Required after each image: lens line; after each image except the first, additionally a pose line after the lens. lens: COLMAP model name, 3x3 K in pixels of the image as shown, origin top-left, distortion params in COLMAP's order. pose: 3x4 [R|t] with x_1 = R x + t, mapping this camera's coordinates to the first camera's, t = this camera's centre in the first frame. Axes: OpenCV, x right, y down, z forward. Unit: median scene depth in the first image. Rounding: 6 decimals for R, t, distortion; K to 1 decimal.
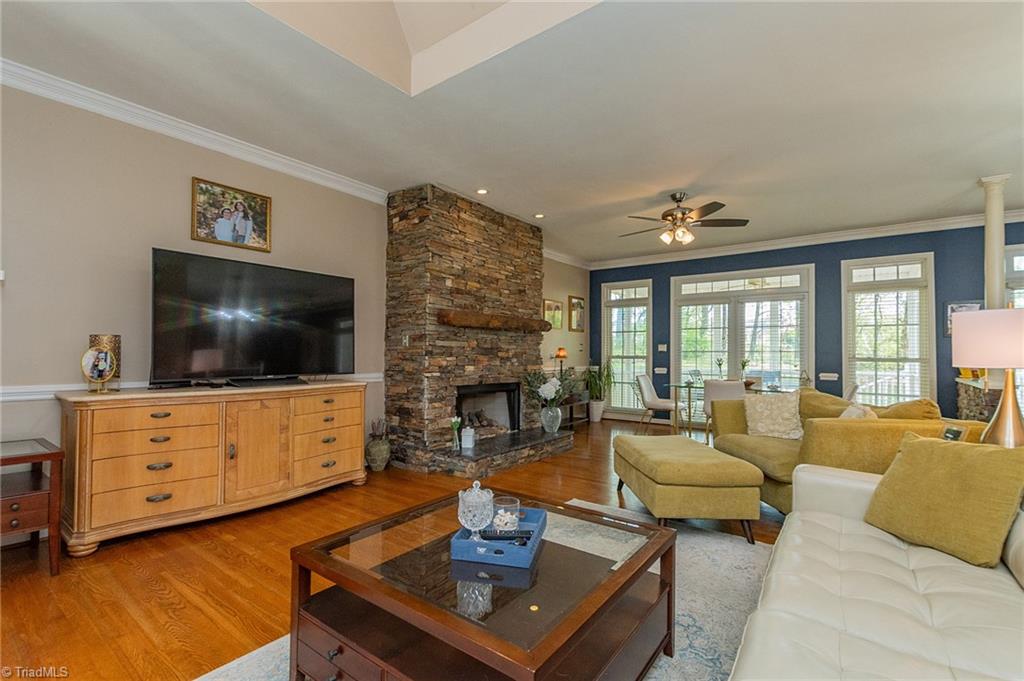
lens RADIAL K [[458.4, 0, 512.0], [0, 458.4, 340.5], [0, 0, 1]] dist [0.000063, -0.000051]
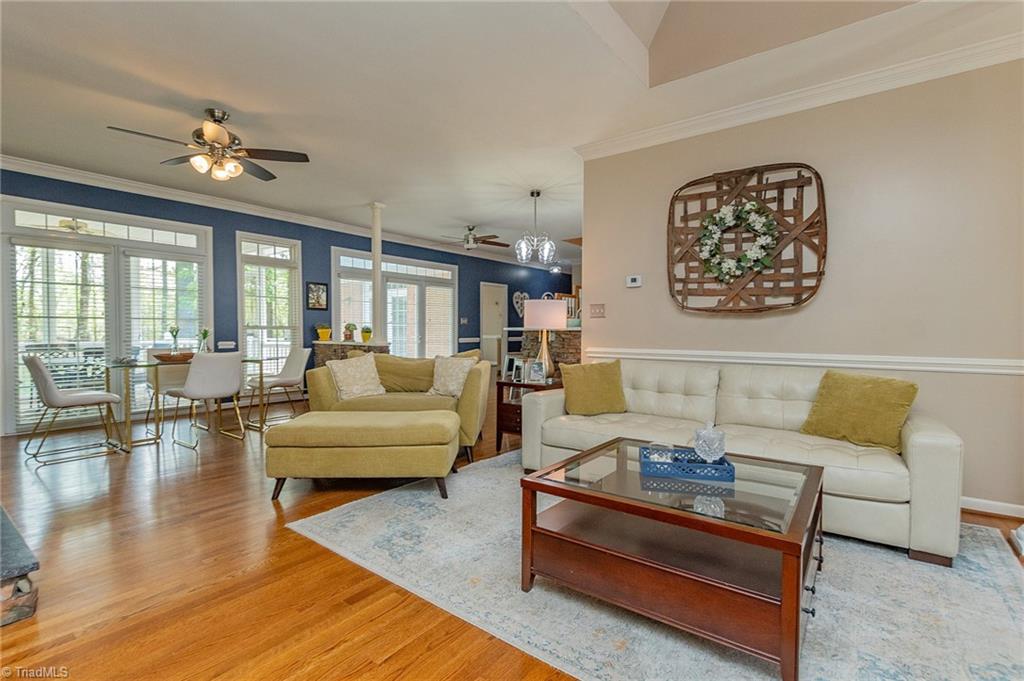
lens RADIAL K [[469.1, 0, 512.0], [0, 469.1, 340.5], [0, 0, 1]] dist [0.000478, 0.000158]
pose [[-0.006350, -0.033723, 0.999411, -0.356667], [-0.032403, 0.998913, 0.033501, 0.015917], [-0.999455, -0.032171, -0.007435, 0.411019]]
